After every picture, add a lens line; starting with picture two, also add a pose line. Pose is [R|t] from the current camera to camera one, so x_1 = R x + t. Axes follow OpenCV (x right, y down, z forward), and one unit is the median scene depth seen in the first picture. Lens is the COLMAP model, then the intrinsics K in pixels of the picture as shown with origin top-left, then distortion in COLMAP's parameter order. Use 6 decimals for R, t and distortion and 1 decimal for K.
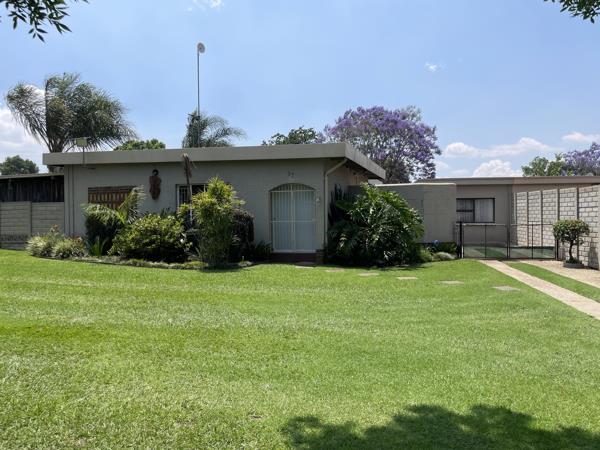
lens RADIAL K [[455.7, 0, 304.1], [0, 455.7, 222.2], [0, 0, 1]] dist [0.011942, -0.011859]
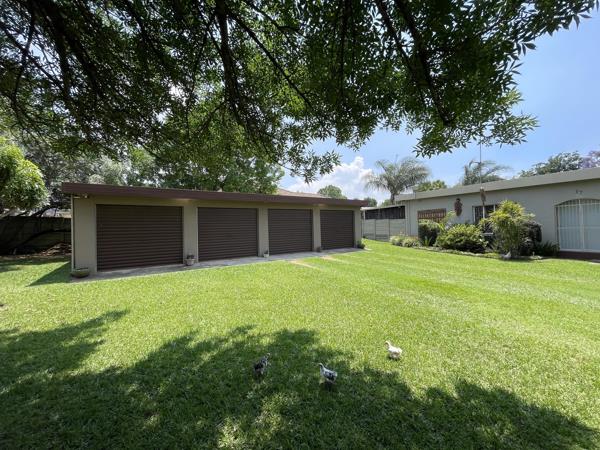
lens RADIAL K [[241.3, 0, 304.9], [0, 241.3, 227.7], [0, 0, 1]] dist [-0.001800, -0.000223]
pose [[0.680927, -0.007310, -0.732315, -0.061695], [0.007228, 0.999969, -0.003260, -0.006059], [0.732316, -0.003073, 0.680958, -0.058952]]
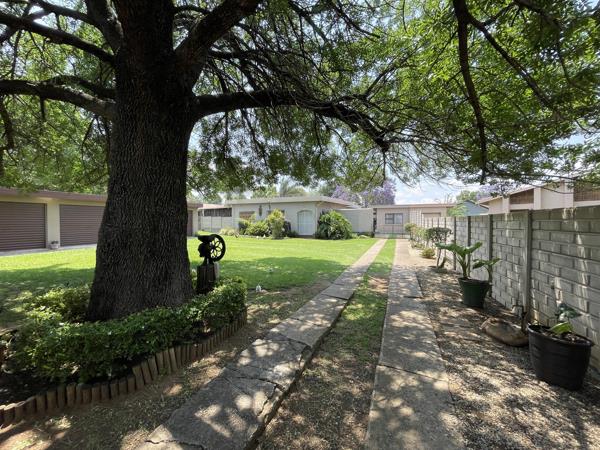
lens RADIAL K [[241.3, 0, 302.1], [0, 241.3, 226.6], [0, 0, 1]] dist [-0.001800, -0.000223]
pose [[0.977575, 0.002359, -0.210574, 0.283009], [-0.000654, 0.999966, 0.008166, 0.004333], [0.210586, -0.007845, 0.977544, -0.488340]]
